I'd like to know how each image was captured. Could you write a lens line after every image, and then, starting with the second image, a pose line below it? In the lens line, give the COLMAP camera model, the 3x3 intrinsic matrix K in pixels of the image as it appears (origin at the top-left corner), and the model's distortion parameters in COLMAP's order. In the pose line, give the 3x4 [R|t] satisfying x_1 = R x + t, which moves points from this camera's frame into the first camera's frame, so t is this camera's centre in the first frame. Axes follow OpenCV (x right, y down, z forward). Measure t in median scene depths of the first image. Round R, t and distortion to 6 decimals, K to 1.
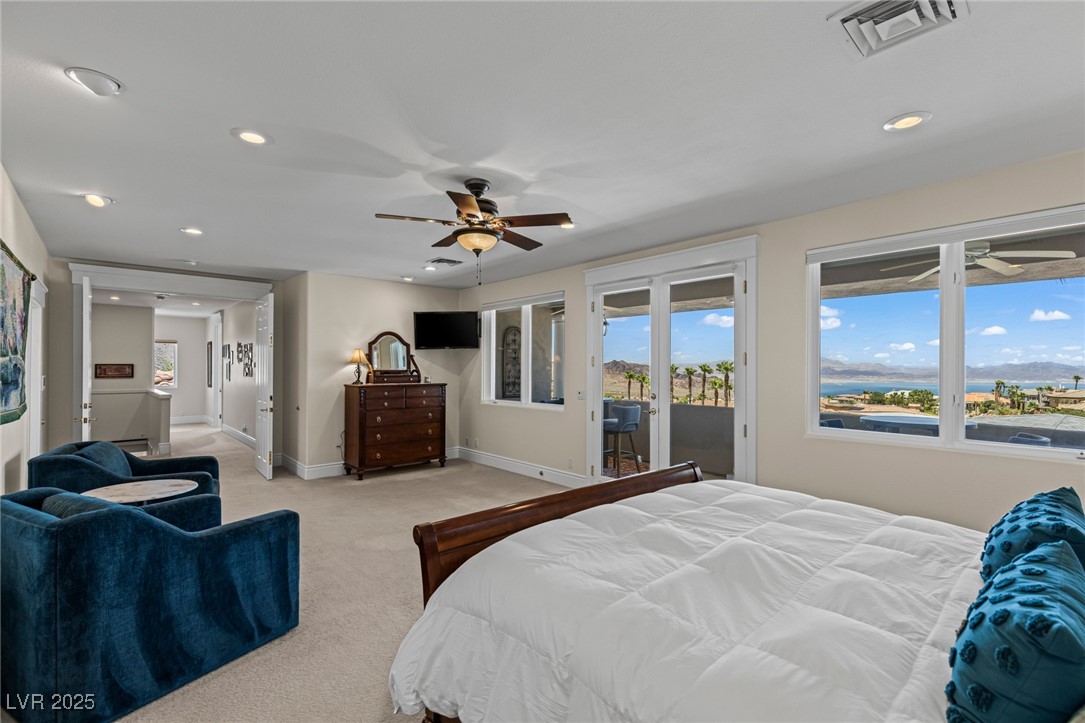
lens RADIAL K [[491.2, 0, 559.0], [0, 491.2, 361.5], [0, 0, 1]] dist [0.001314, 0.000019]
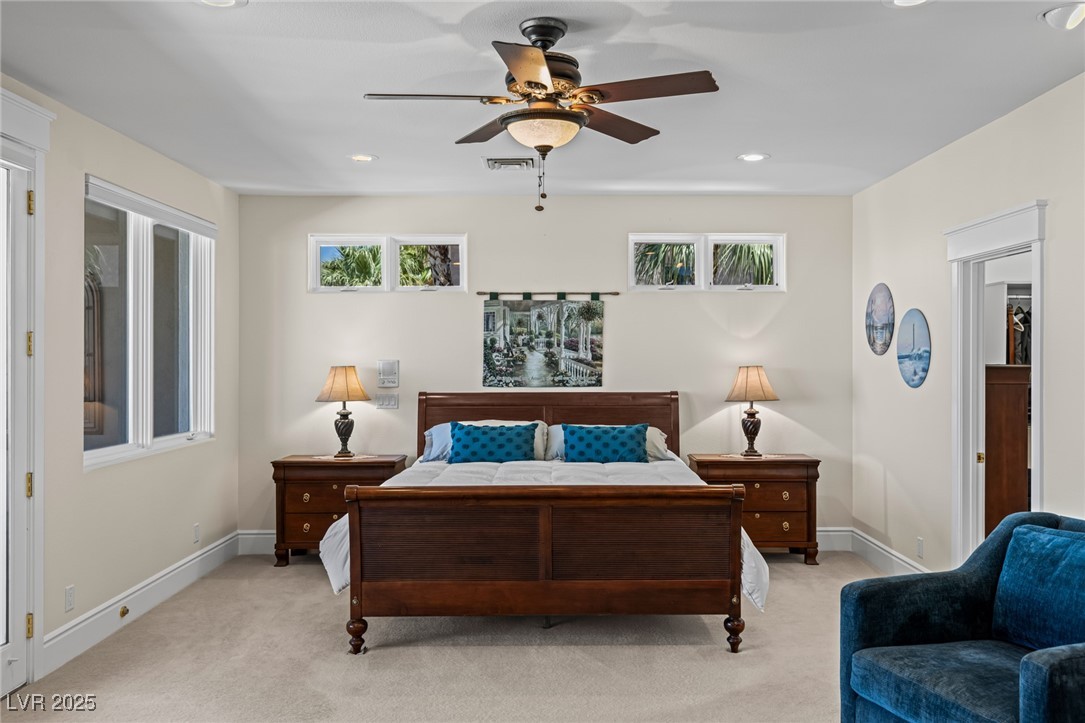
lens RADIAL K [[904.6, 0, 557.1], [0, 904.6, 360.4], [0, 0, 1]] dist [0.001168, 0.002557]
pose [[-0.738250, -0.003824, 0.674517, -0.395121], [-0.007267, 0.999971, -0.002285, 0.006718], [-0.674488, -0.006589, -0.738256, 0.795794]]
